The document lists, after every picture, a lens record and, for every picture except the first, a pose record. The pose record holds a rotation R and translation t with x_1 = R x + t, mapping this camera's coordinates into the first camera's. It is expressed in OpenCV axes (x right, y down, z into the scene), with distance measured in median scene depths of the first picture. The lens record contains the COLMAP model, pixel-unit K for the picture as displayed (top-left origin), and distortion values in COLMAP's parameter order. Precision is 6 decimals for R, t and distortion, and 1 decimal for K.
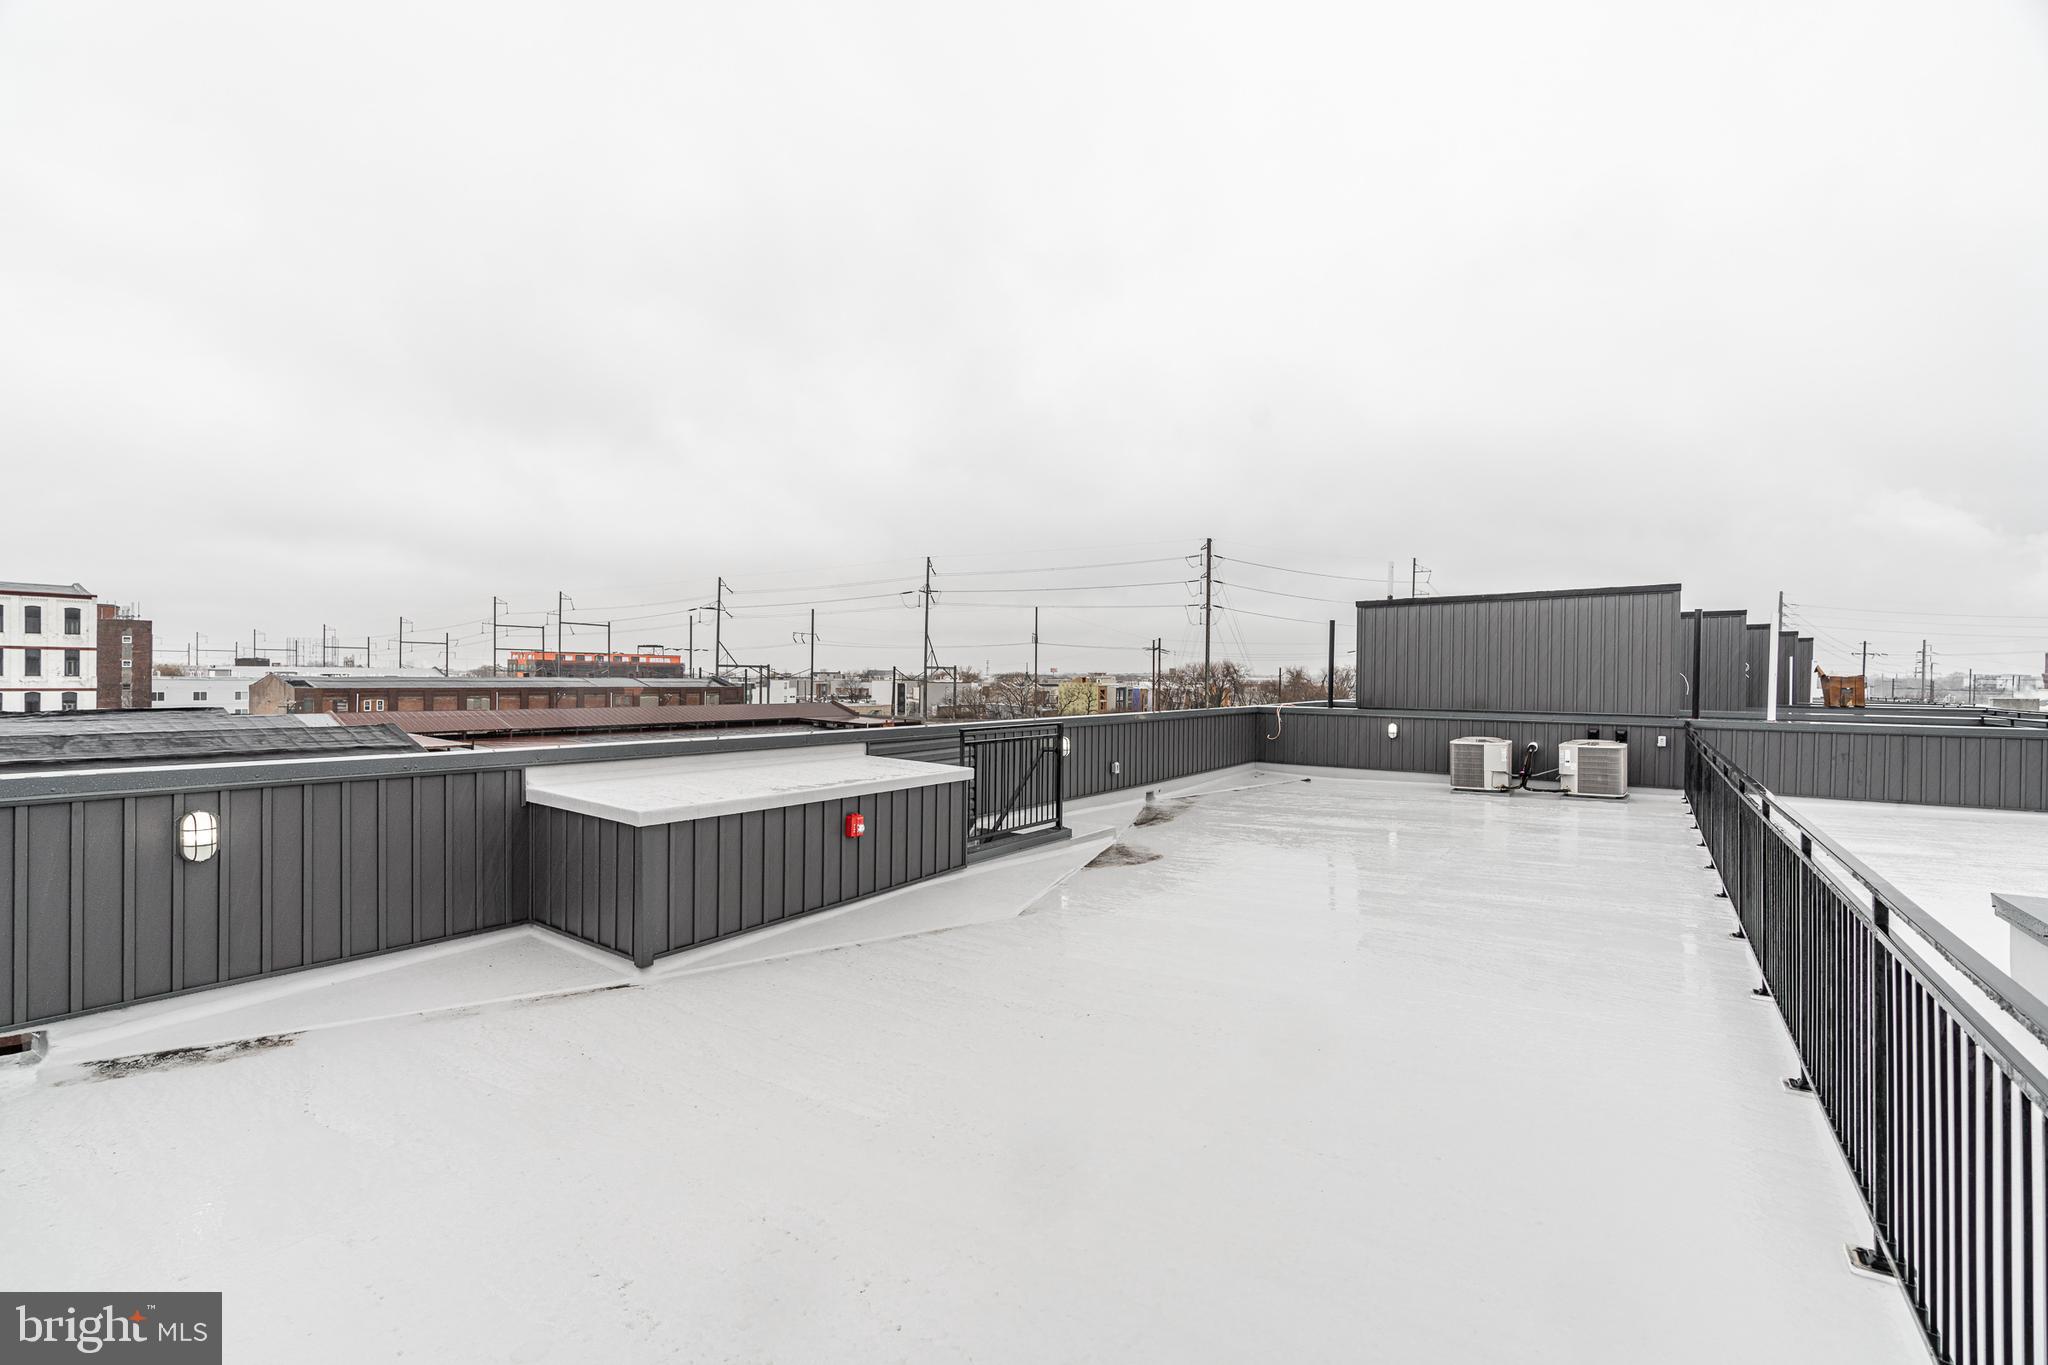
lens RADIAL K [[926.2, 0, 1019.2], [0, 926.2, 671.9], [0, 0, 1]] dist [-0.004572, 0.000840]
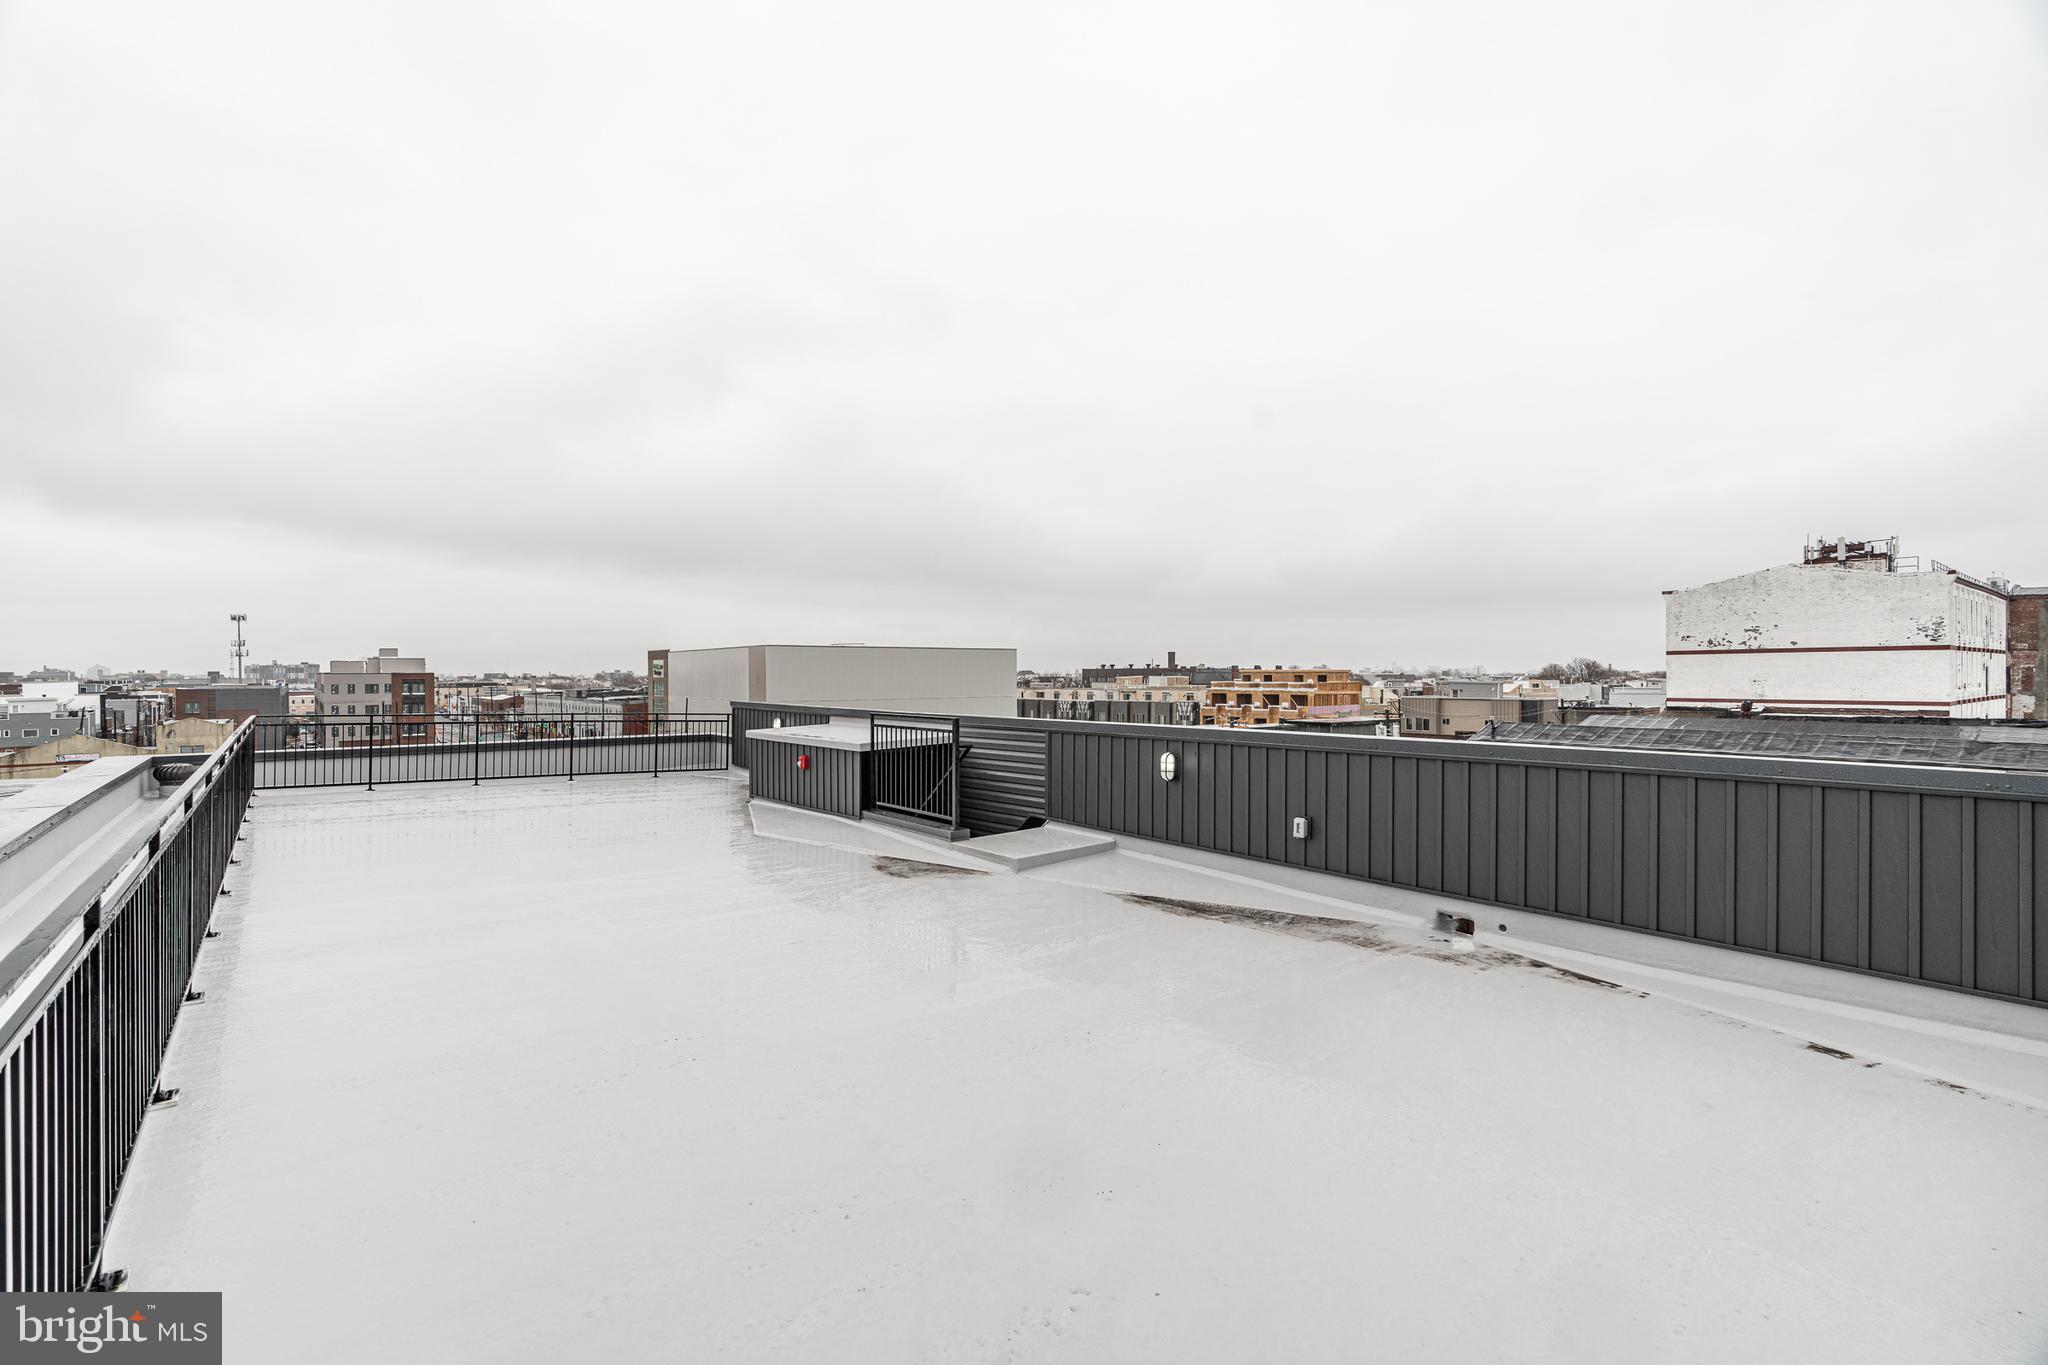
lens RADIAL K [[940.6, 0, 1016.5], [0, 940.6, 678.6], [0, 0, 1]] dist [-0.002706, 0.000095]
pose [[-0.318157, 0.001530, -0.948037, 0.483547], [0.011774, 0.999928, -0.002338, 0.008672], [0.947965, -0.011906, -0.318152, 0.701281]]
